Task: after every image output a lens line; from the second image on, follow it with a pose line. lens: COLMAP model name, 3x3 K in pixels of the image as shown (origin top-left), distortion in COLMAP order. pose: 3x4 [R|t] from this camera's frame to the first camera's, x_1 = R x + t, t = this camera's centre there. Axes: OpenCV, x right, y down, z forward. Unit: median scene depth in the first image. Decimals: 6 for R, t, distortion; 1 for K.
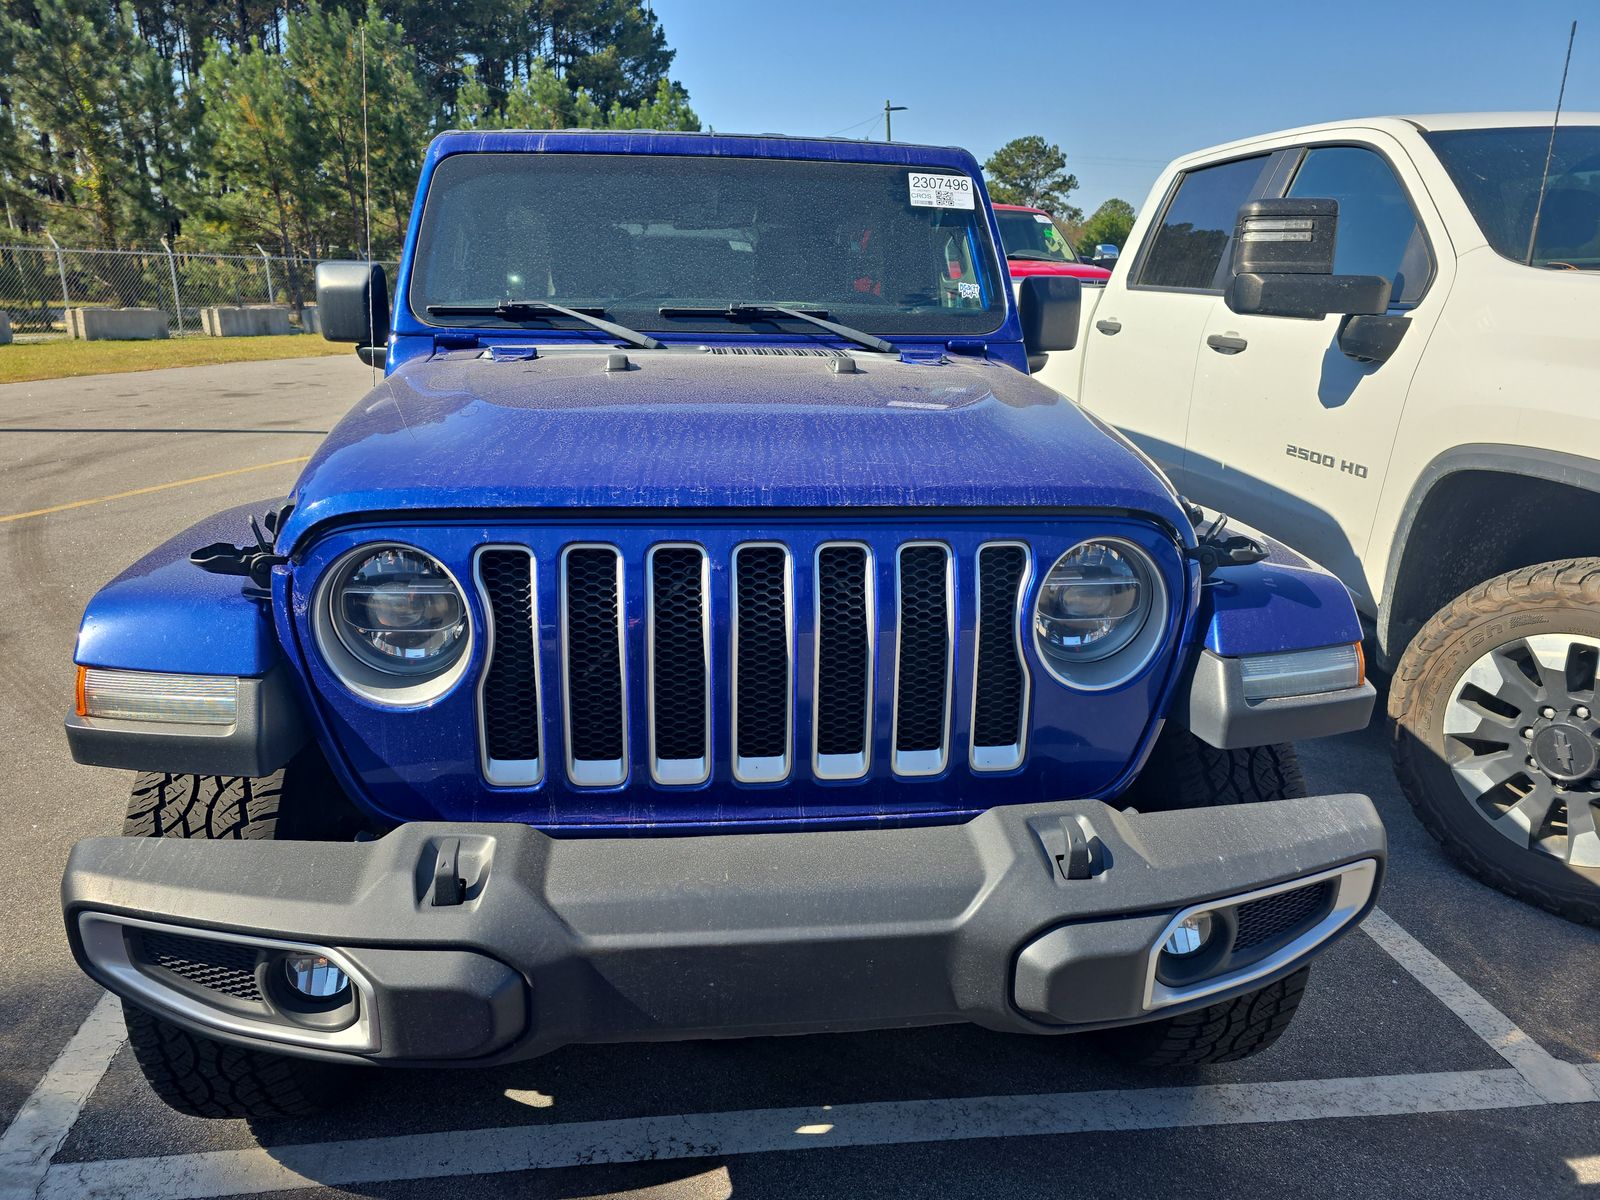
lens RADIAL K [[1072.7, 0, 800.0], [0, 1072.7, 600.0], [0, 0, 1]] dist [0.011965, 0.000329]
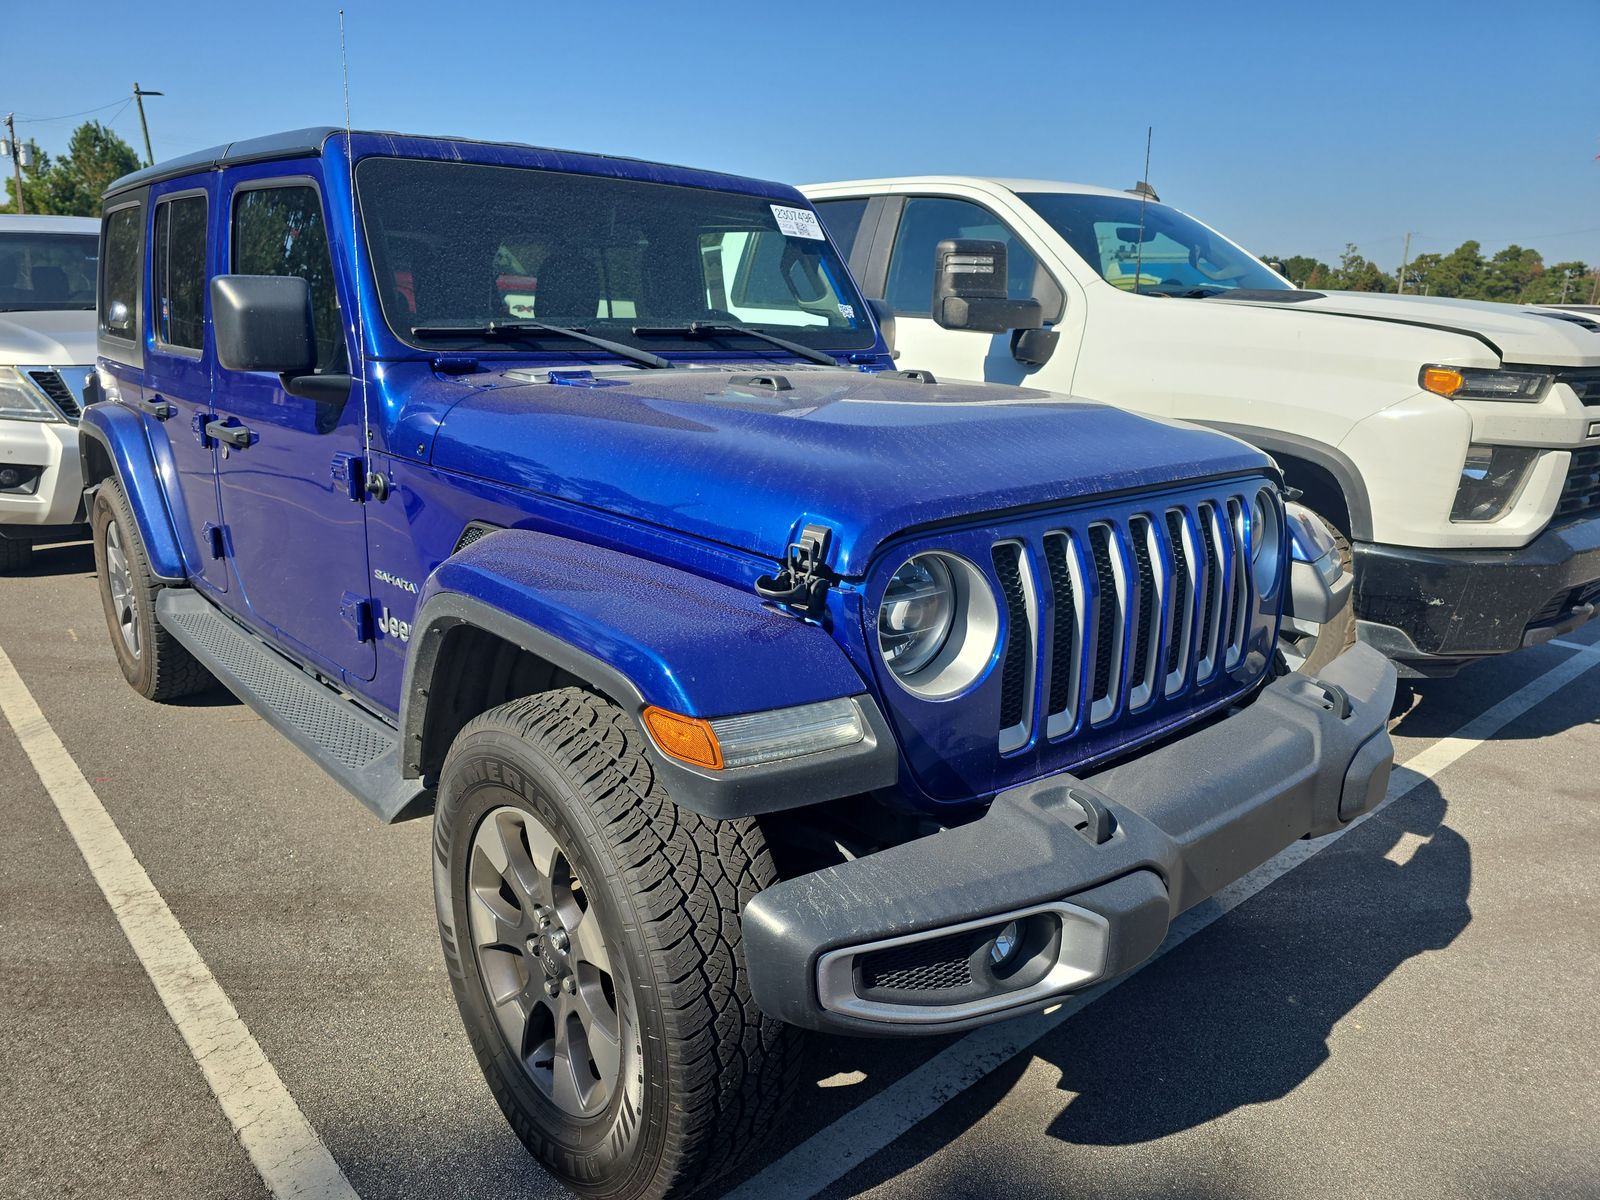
lens RADIAL K [[1069.8, 0, 800.0], [0, 1069.8, 600.0], [0, 0, 1]] dist [-0.002443, -0.004702]
pose [[0.825388, -0.143285, 0.546081, -0.555765], [0.147983, 0.988347, 0.035657, -0.031325], [-0.544826, 0.051380, 0.836973, 0.086819]]
